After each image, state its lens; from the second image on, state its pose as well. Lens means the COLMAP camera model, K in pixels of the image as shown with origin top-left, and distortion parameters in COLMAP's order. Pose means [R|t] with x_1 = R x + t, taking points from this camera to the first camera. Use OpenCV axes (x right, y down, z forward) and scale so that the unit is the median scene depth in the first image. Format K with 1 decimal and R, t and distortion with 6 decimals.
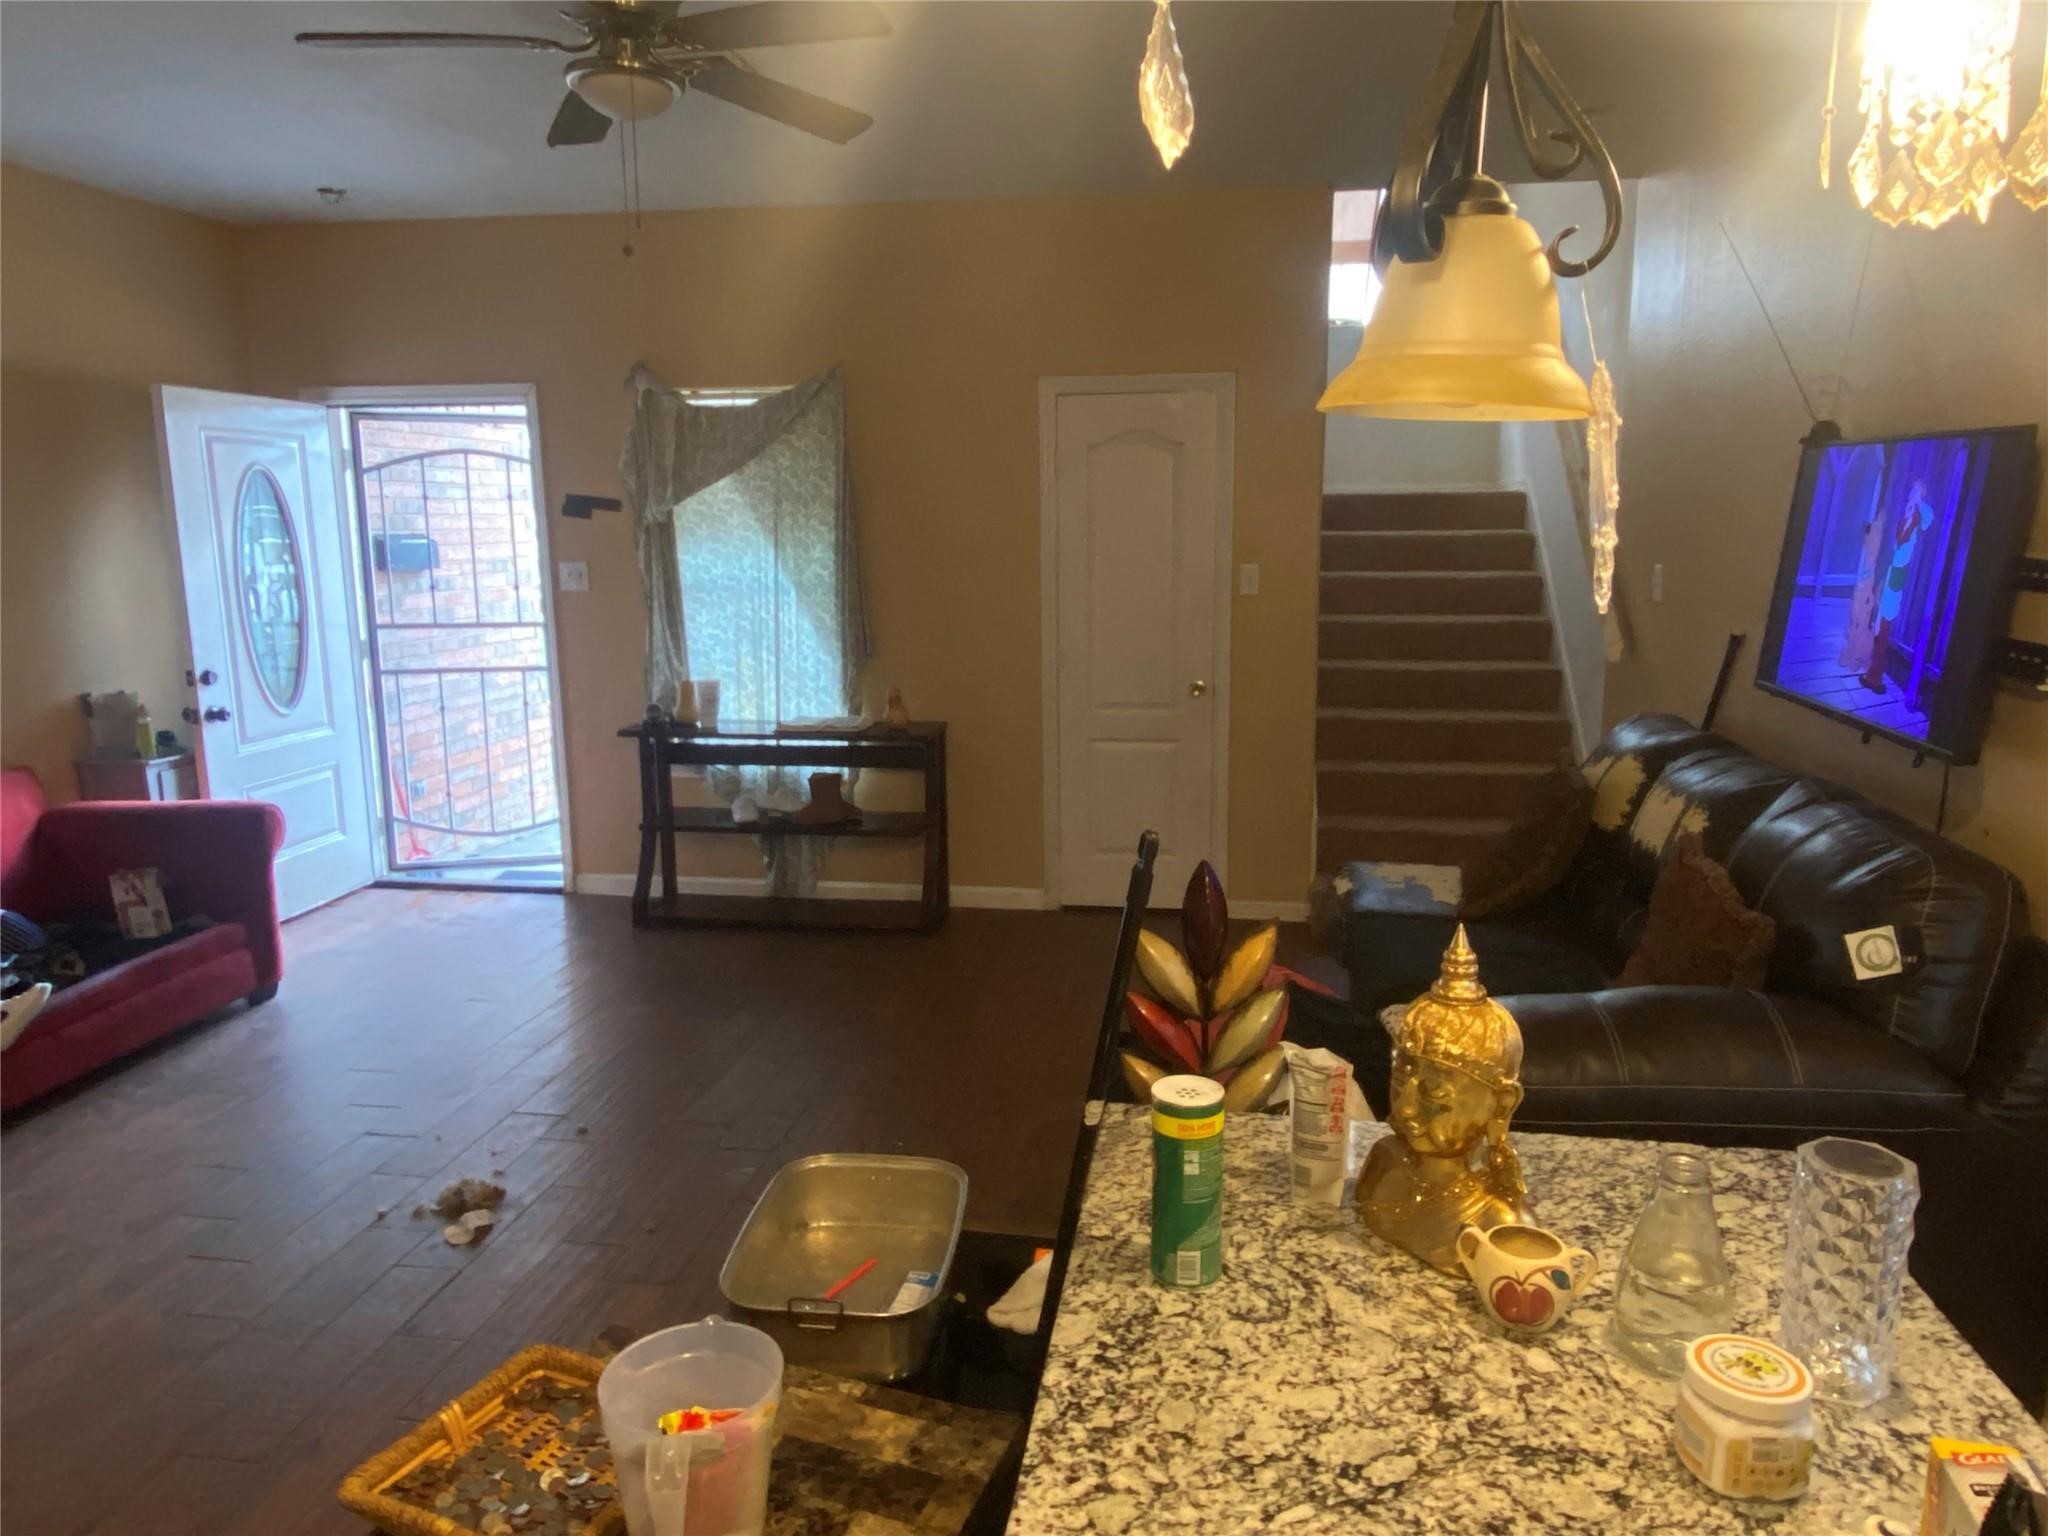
lens RADIAL K [[1370.7, 0, 1024.0], [0, 1370.7, 768.0], [0, 0, 1]] dist [-0.000454, -0.000457]
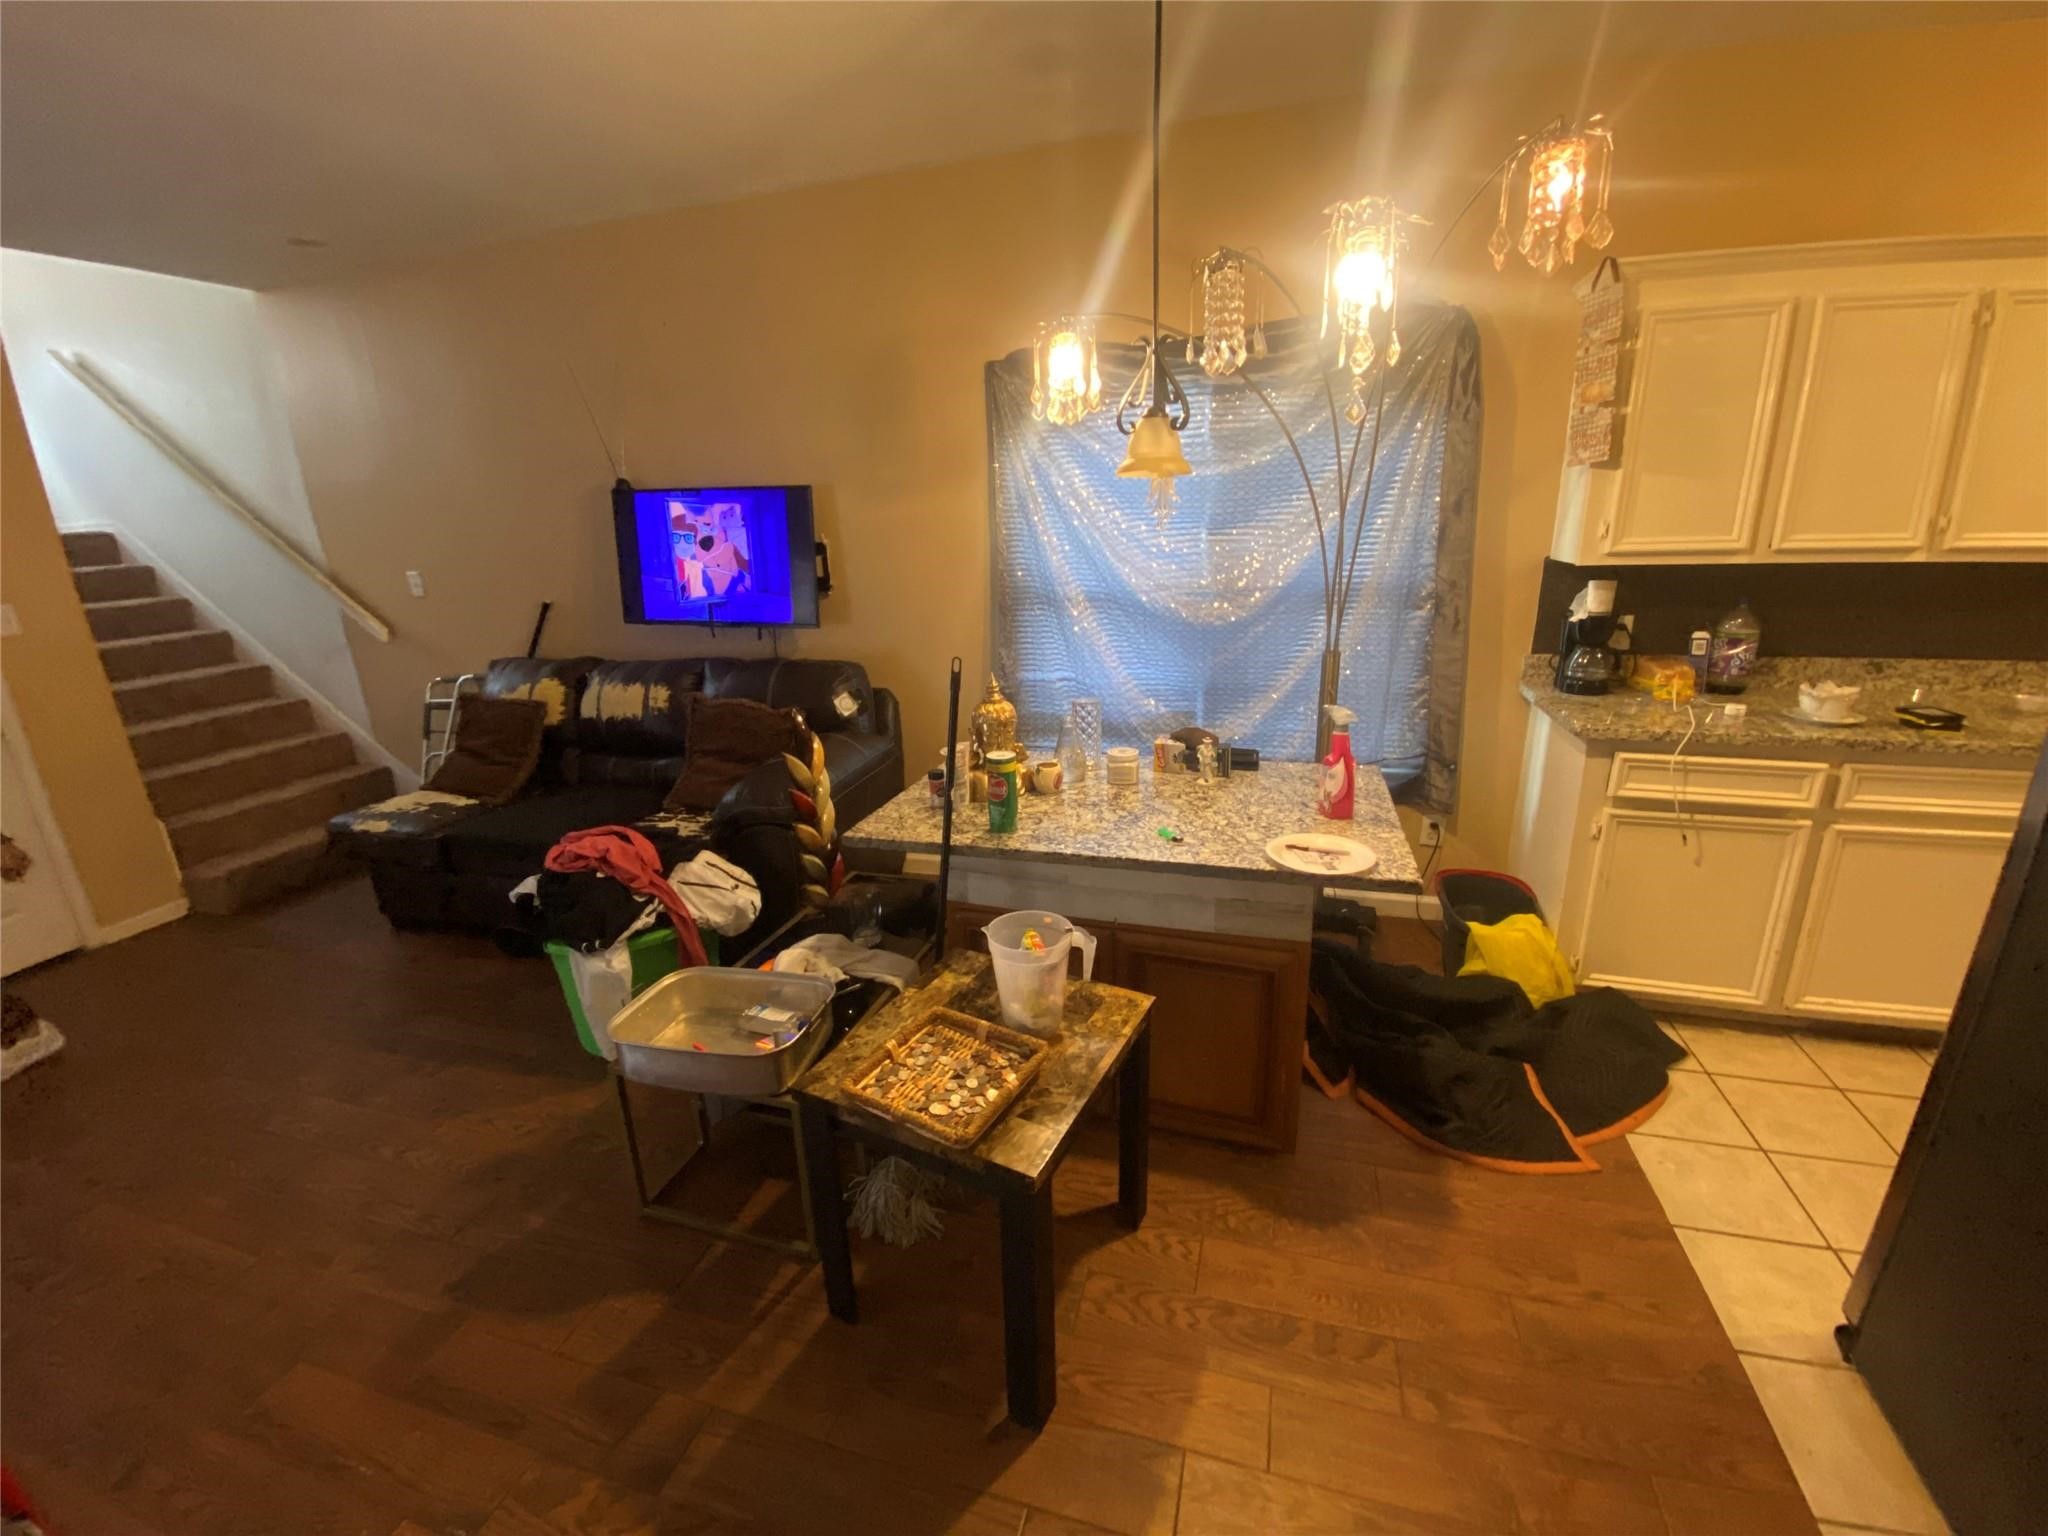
lens RADIAL K [[829.8, 0, 1024.0], [0, 829.8, 768.0], [0, 0, 1]] dist [-0.004043, -0.000466]
pose [[0.110200, -0.275141, 0.955067, -0.570442], [0.206744, 0.946247, 0.248745, -0.045664], [-0.972169, 0.170043, 0.161160, 0.313770]]
